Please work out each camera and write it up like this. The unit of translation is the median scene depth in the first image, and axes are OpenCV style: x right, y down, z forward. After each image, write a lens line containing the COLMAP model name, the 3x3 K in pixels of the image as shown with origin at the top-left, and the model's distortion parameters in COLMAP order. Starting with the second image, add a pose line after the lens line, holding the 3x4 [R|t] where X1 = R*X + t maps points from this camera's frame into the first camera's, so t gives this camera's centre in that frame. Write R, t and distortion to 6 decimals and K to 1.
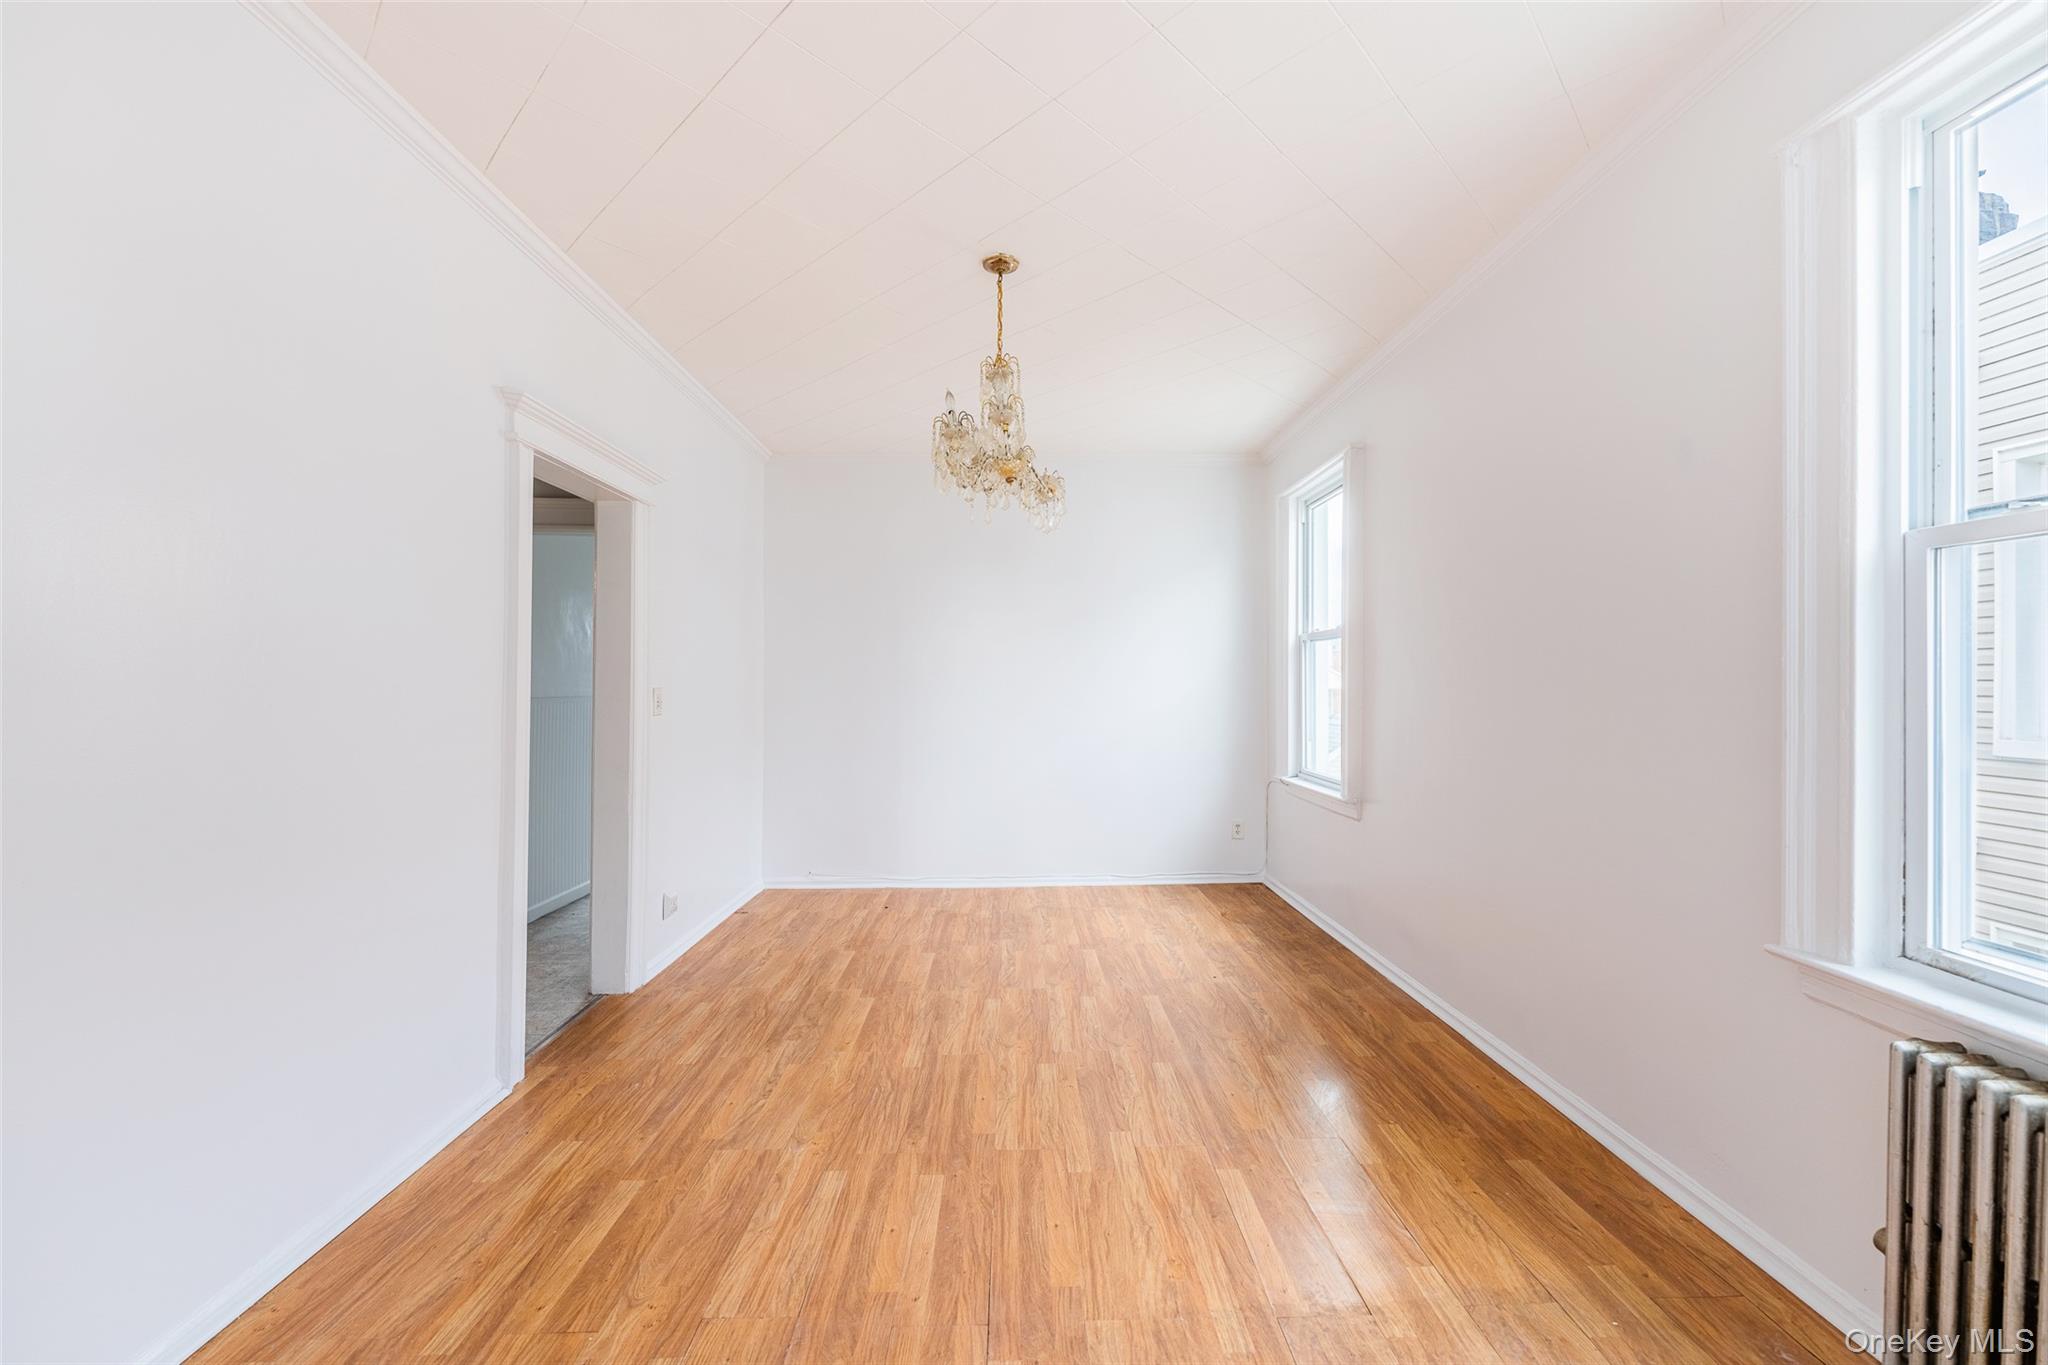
lens RADIAL K [[826.6, 0, 1015.6], [0, 826.6, 681.8], [0, 0, 1]] dist [0.001064, -0.000139]
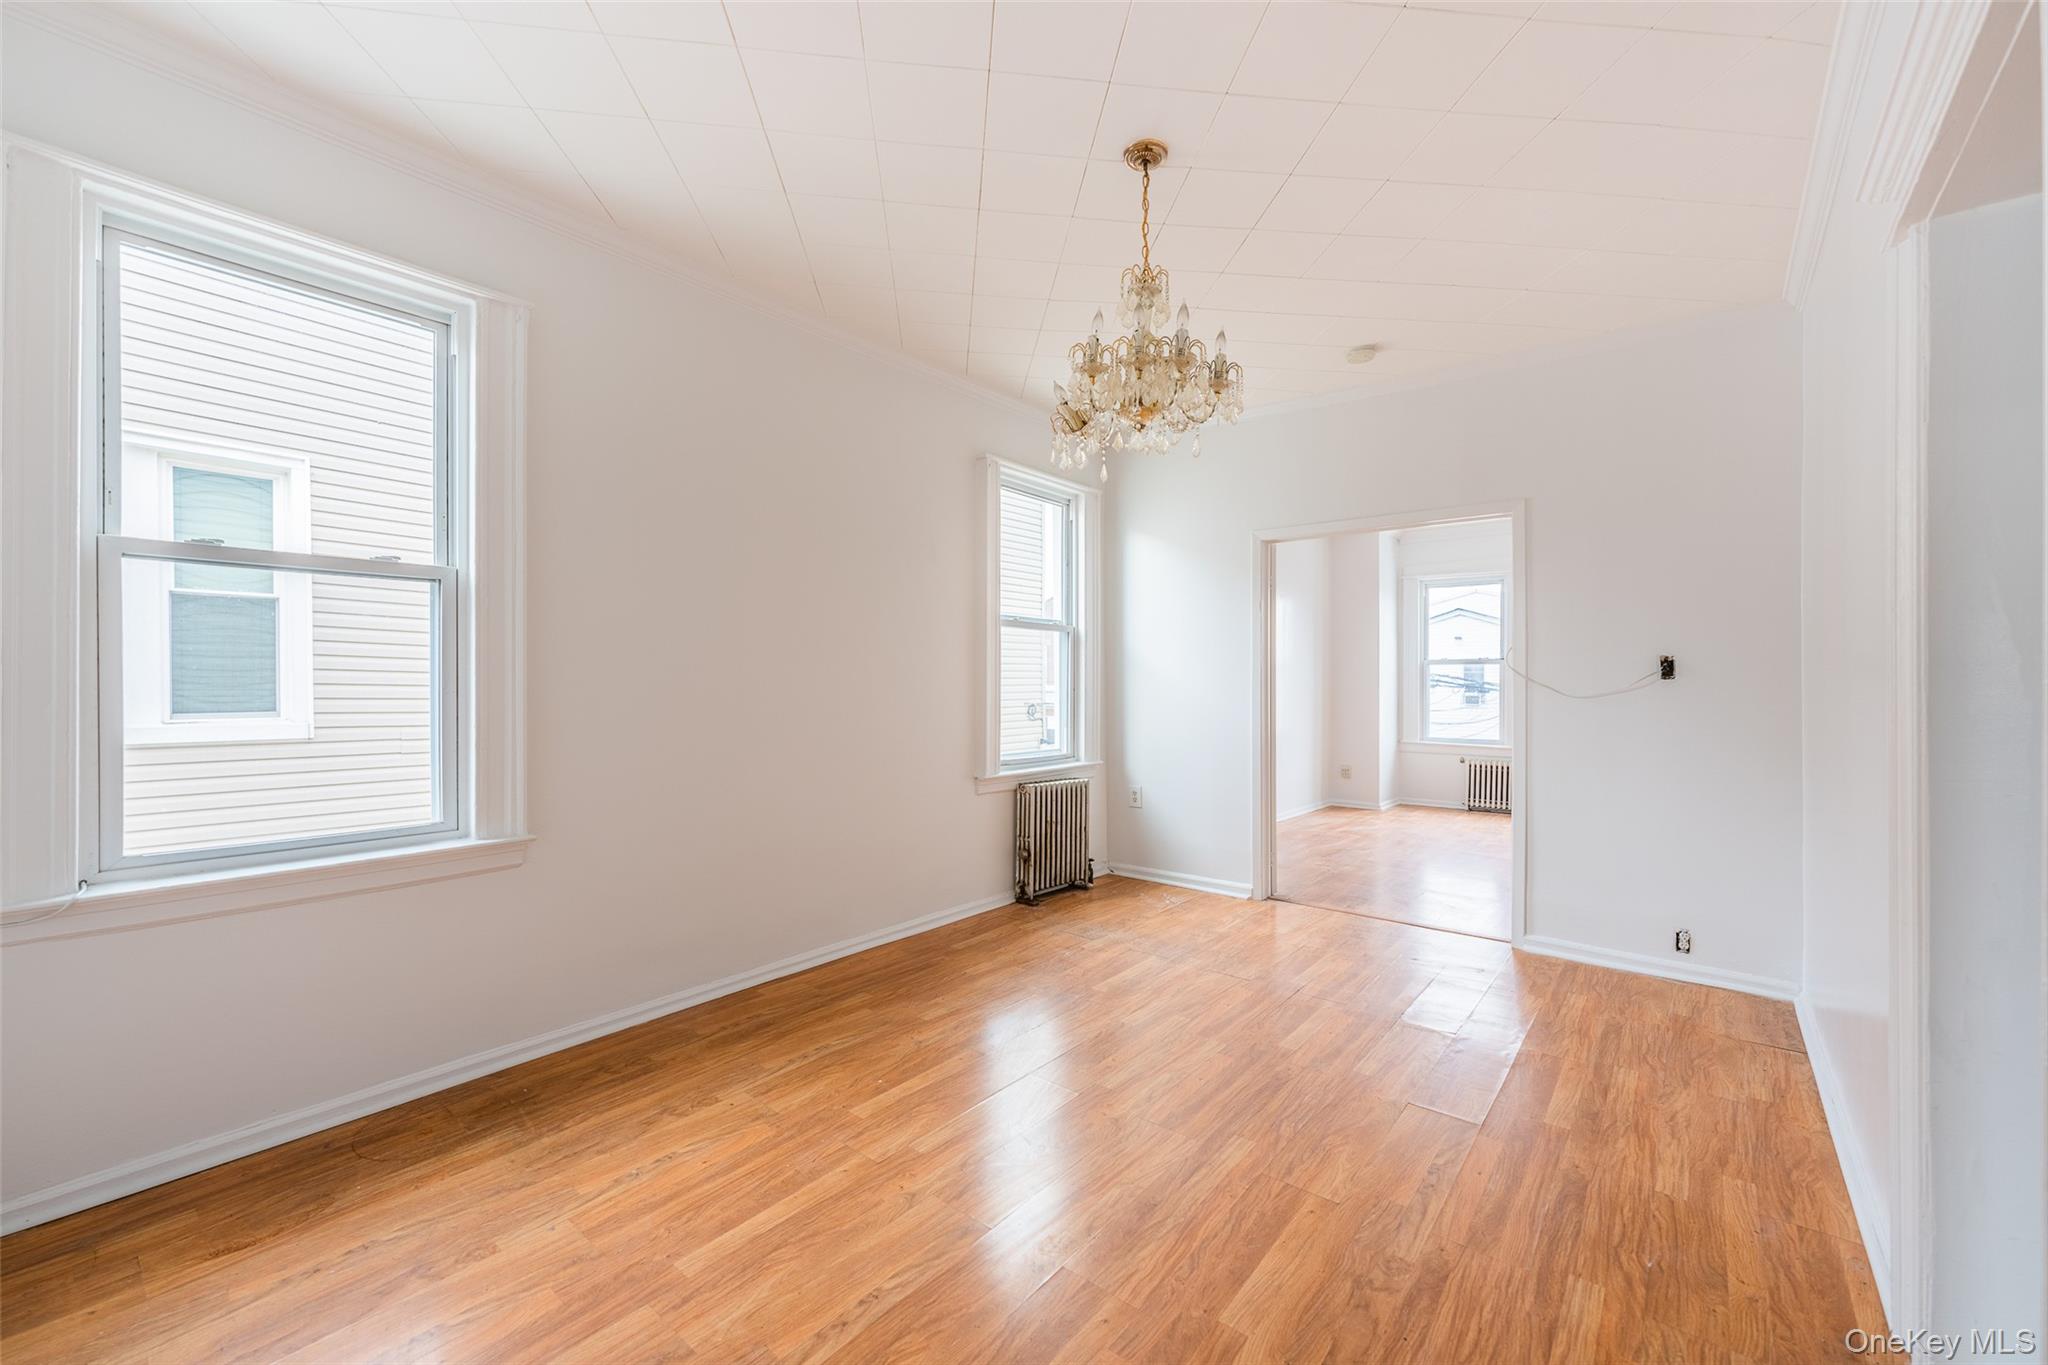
lens RADIAL K [[826.6, 0, 1012.3], [0, 826.6, 686.8], [0, 0, 1]] dist [0.001064, -0.000139]
pose [[-0.763456, -0.007388, 0.645818, -0.450845], [-0.004950, 0.999972, 0.005587, 0.015729], [-0.645841, 0.001068, -0.763471, 1.684132]]
